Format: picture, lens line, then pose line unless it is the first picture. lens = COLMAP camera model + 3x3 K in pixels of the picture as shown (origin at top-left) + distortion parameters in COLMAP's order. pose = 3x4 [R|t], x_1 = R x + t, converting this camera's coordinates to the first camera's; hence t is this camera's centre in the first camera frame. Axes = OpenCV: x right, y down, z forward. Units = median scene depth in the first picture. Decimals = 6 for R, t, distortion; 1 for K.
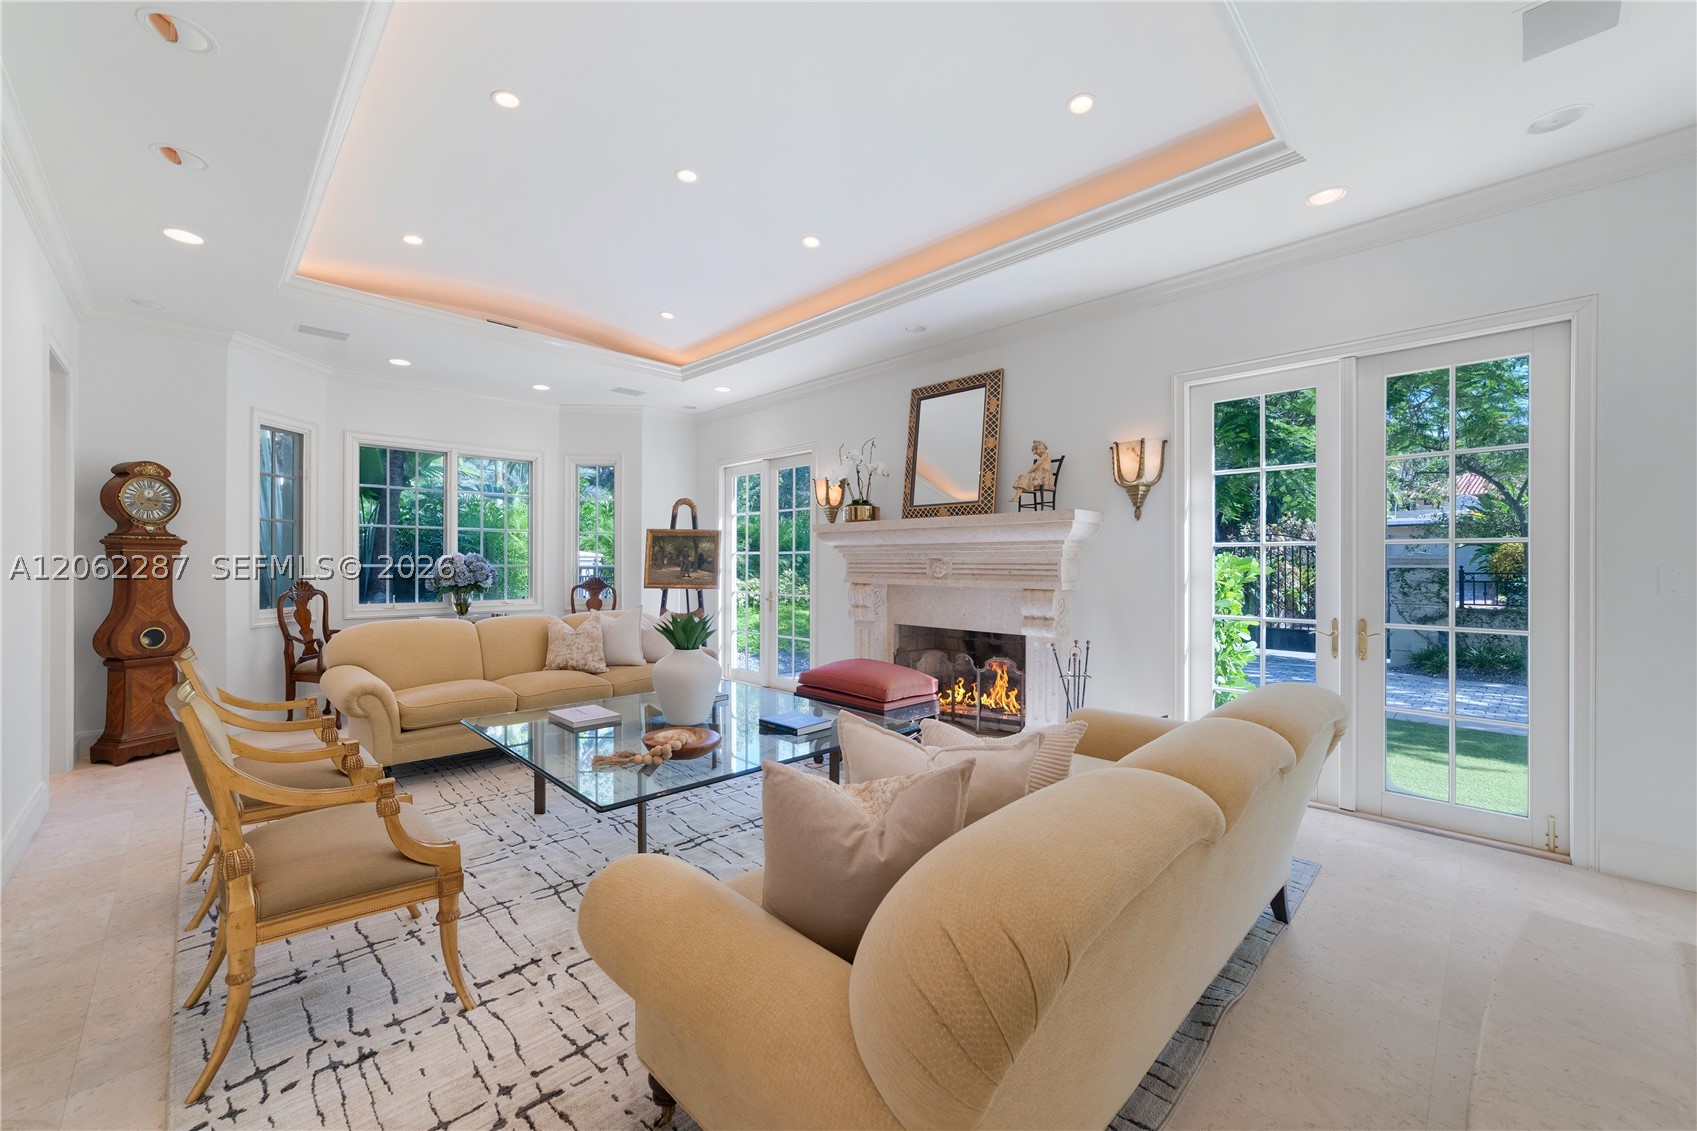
lens RADIAL K [[662.9, 0, 846.9], [0, 662.9, 569.6], [0, 0, 1]] dist [-0.009994, 0.000248]
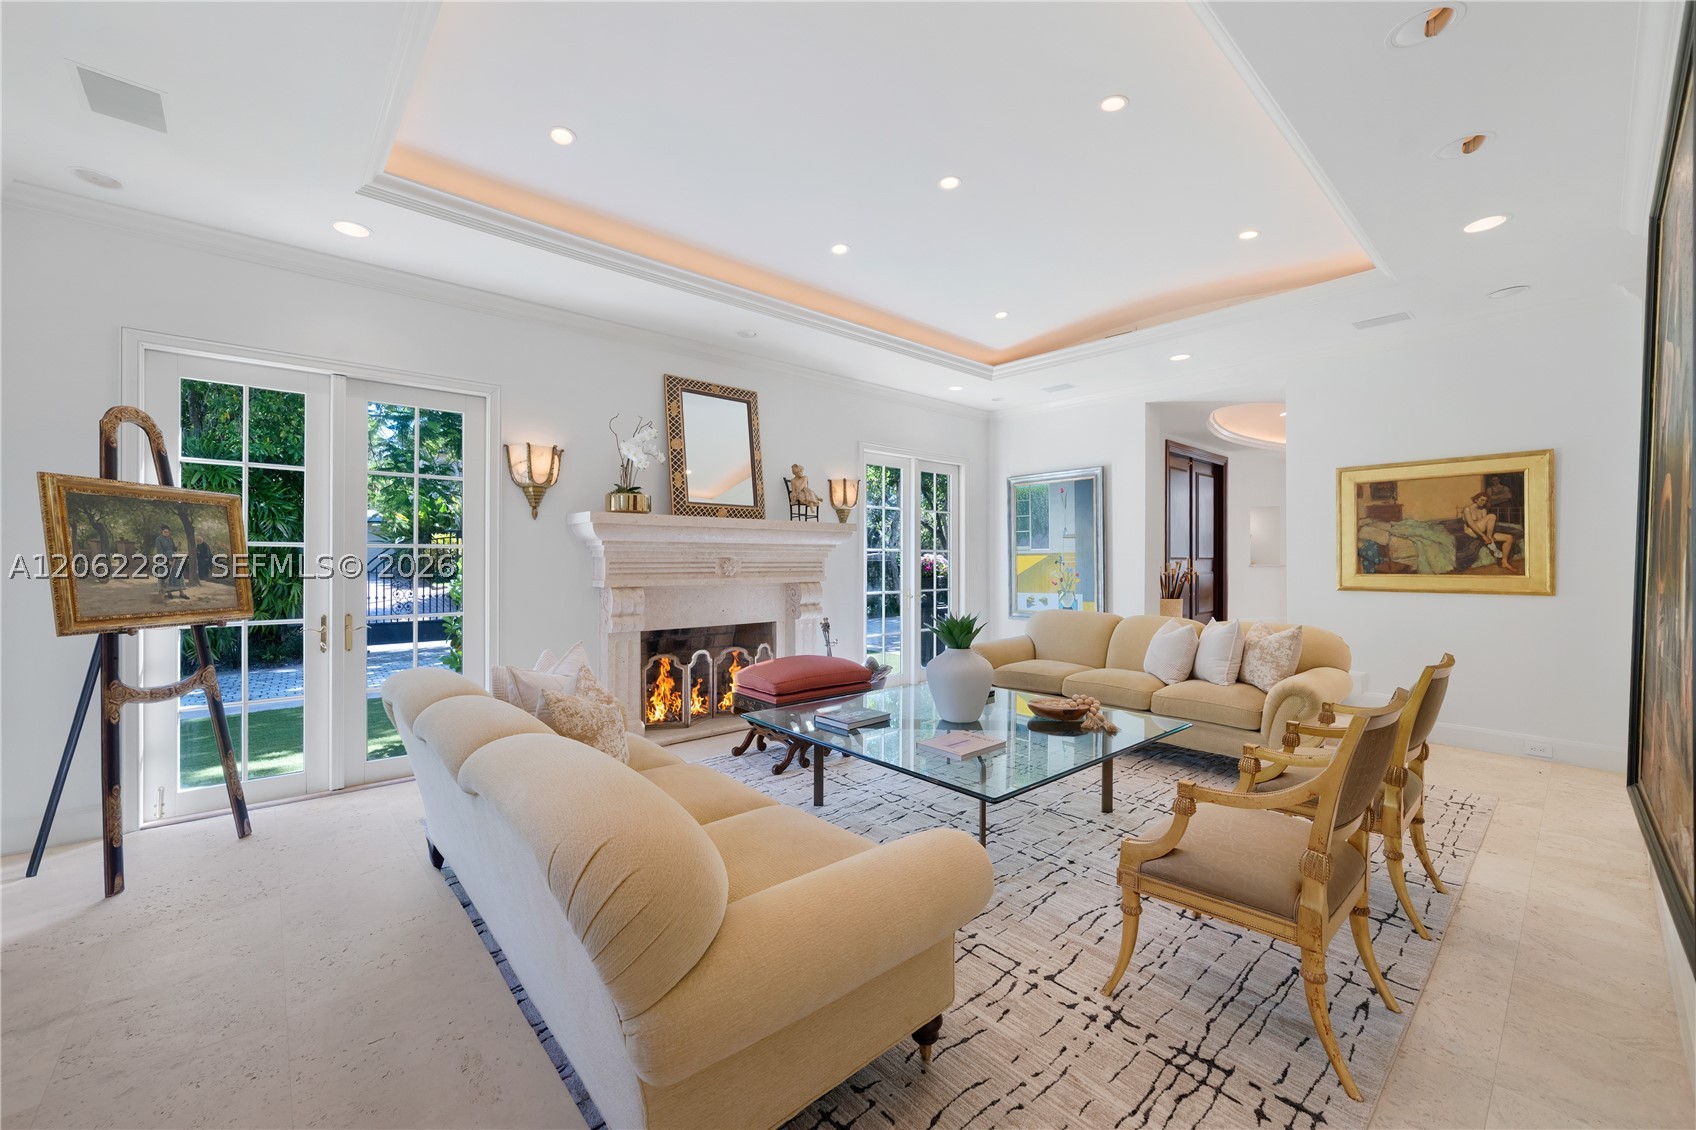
lens RADIAL K [[658.6, 0, 837.7], [0, 658.6, 560.1], [0, 0, 1]] dist [-0.014602, -0.000155]
pose [[0.068564, -0.000831, 0.997646, -0.875739], [0.012844, 0.999918, -0.000050, -0.011167], [-0.997564, 0.012817, 0.068569, 0.770186]]
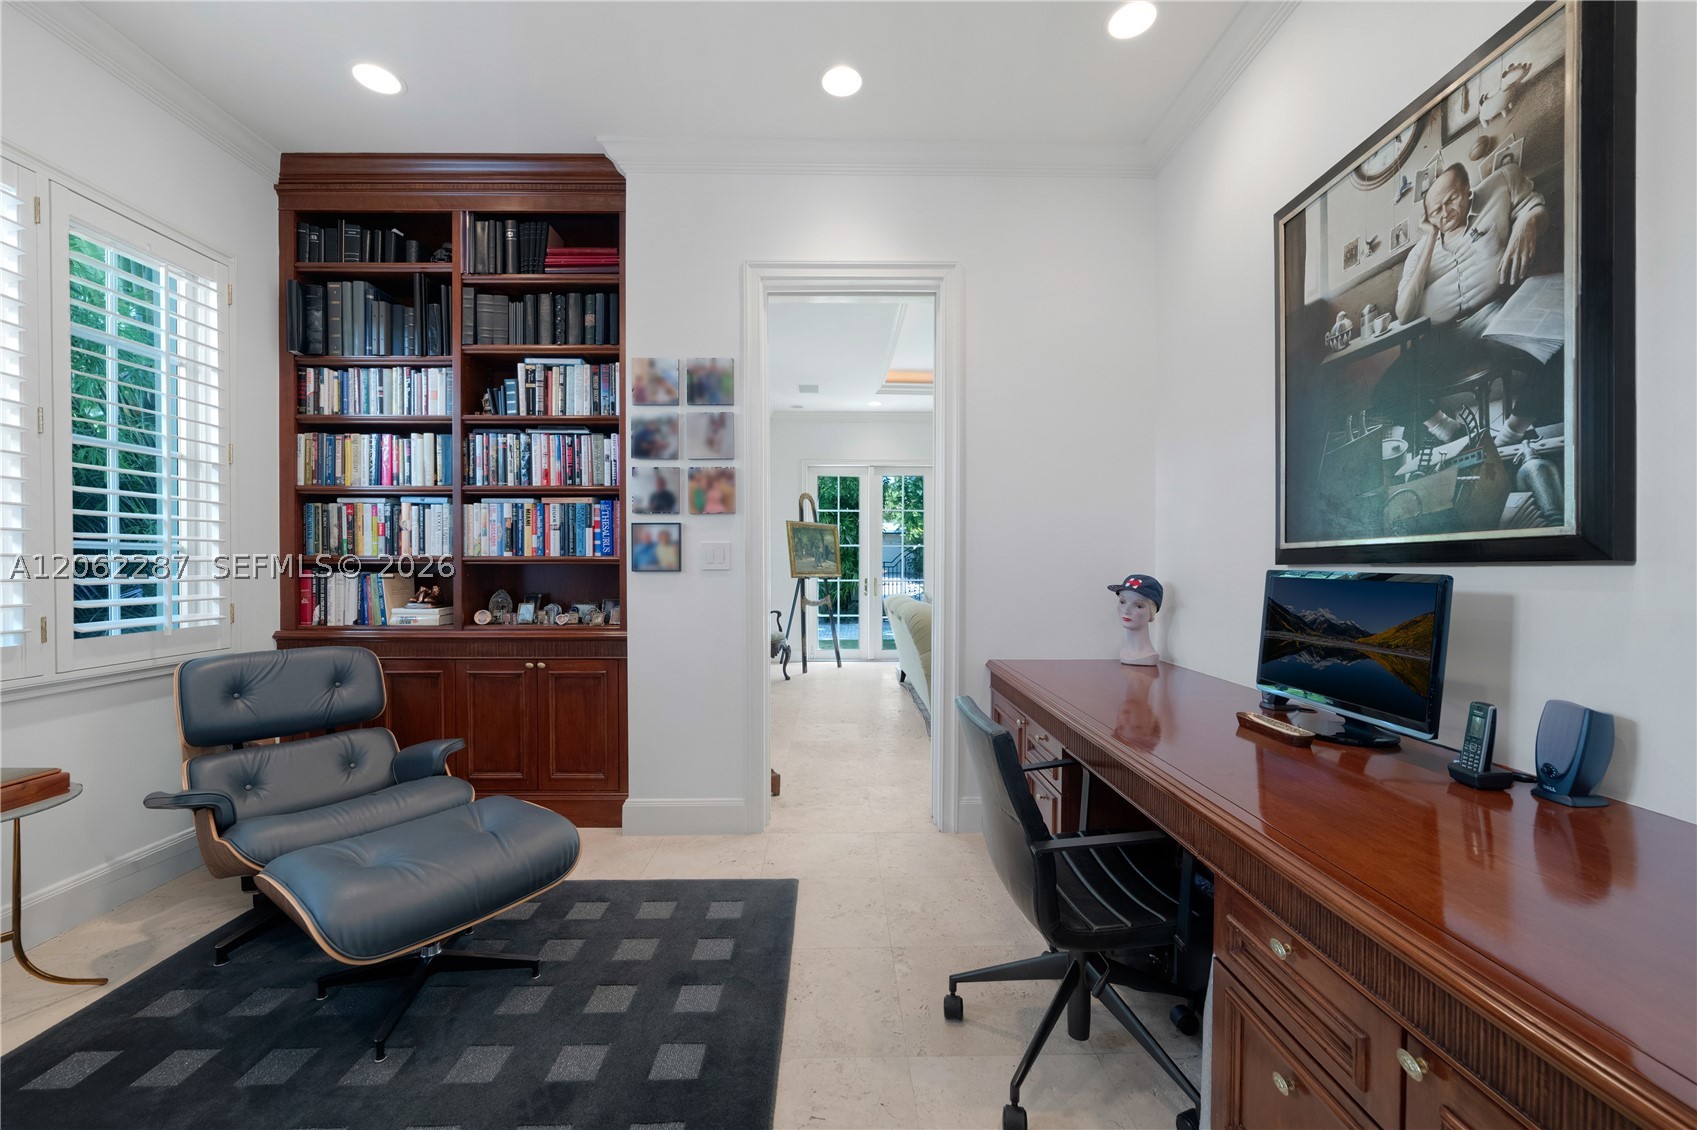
lens RADIAL K [[662.9, 0, 846.9], [0, 662.9, 569.1], [0, 0, 1]] dist [-0.009994, 0.000248]
pose [[0.701060, -0.010146, 0.713030, -1.377564], [0.009651, 0.999942, 0.004739, 0.014638], [-0.713037, 0.003559, 0.701118, 0.289666]]
